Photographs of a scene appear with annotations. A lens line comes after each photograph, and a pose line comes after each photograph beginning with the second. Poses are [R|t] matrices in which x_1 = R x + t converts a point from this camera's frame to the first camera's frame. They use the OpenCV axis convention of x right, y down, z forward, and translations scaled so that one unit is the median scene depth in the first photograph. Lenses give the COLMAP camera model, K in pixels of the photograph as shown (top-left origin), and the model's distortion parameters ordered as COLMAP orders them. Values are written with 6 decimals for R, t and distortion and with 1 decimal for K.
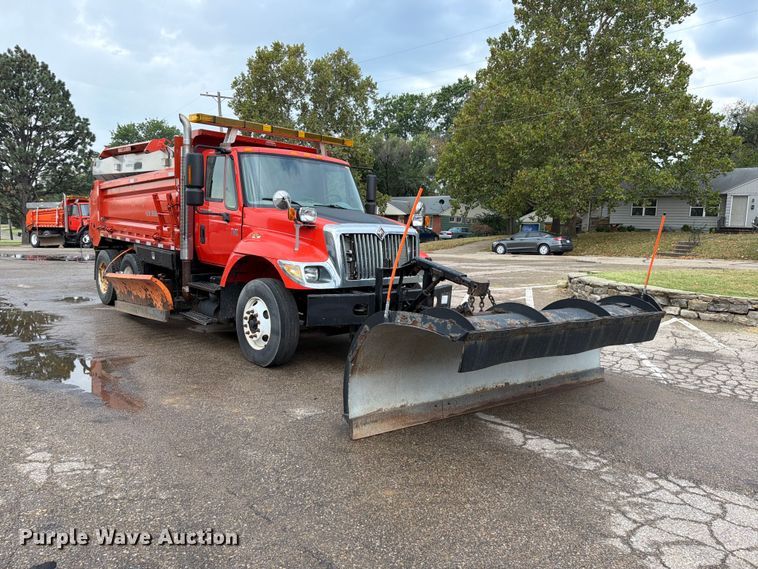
lens RADIAL K [[533.6, 0, 384.3], [0, 533.6, 295.6], [0, 0, 1]] dist [0.044038, -0.058531]
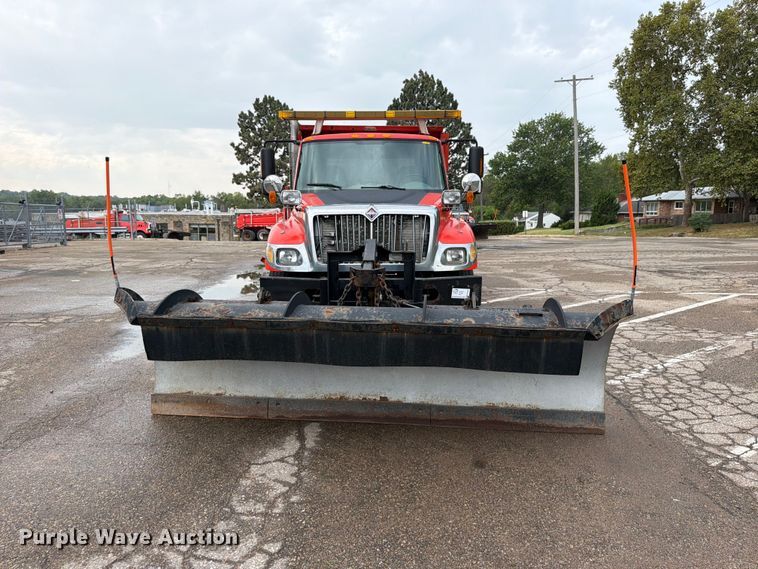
lens RADIAL K [[533.6, 0, 386.7], [0, 533.6, 292.7], [0, 0, 1]] dist [0.044038, -0.058531]
pose [[0.745378, 0.064003, -0.663563, 0.089378], [-0.055793, 0.997878, 0.033577, -0.002160], [0.664303, 0.011995, 0.747367, 0.049493]]
